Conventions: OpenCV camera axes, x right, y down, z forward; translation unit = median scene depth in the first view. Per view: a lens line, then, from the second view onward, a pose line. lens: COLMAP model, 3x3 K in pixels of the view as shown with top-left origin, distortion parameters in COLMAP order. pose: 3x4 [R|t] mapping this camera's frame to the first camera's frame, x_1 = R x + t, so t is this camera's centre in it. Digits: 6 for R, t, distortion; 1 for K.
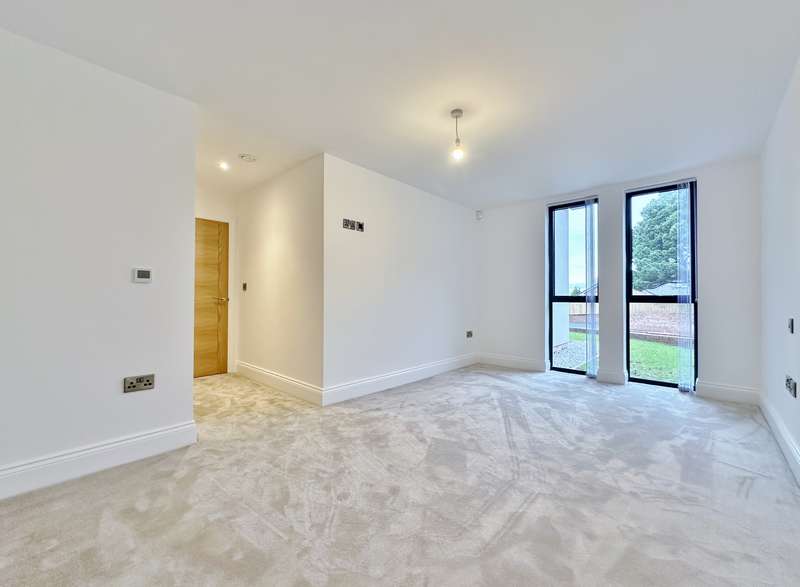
lens RADIAL K [[330.0, 0, 400.0], [0, 330.0, 293.5], [0, 0, 1]] dist [-0.001839, -0.000157]
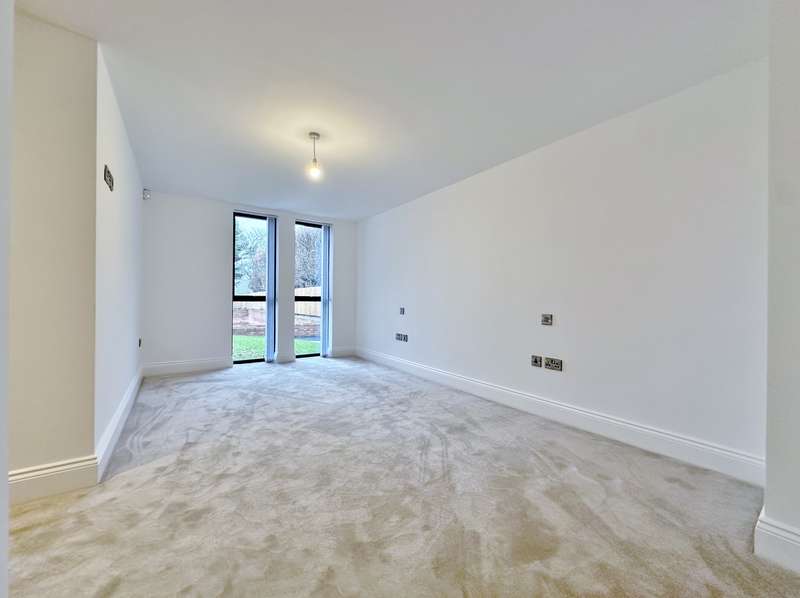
lens RADIAL K [[320.0, 0, 400.0], [0, 320.0, 299.0], [0, 0, 1]] dist [-0.001032, 0.000324]
pose [[0.214880, -0.000205, 0.976640, -0.638143], [-0.019924, 0.999791, 0.004593, 0.003986], [-0.976437, -0.020446, 0.214831, 0.352895]]
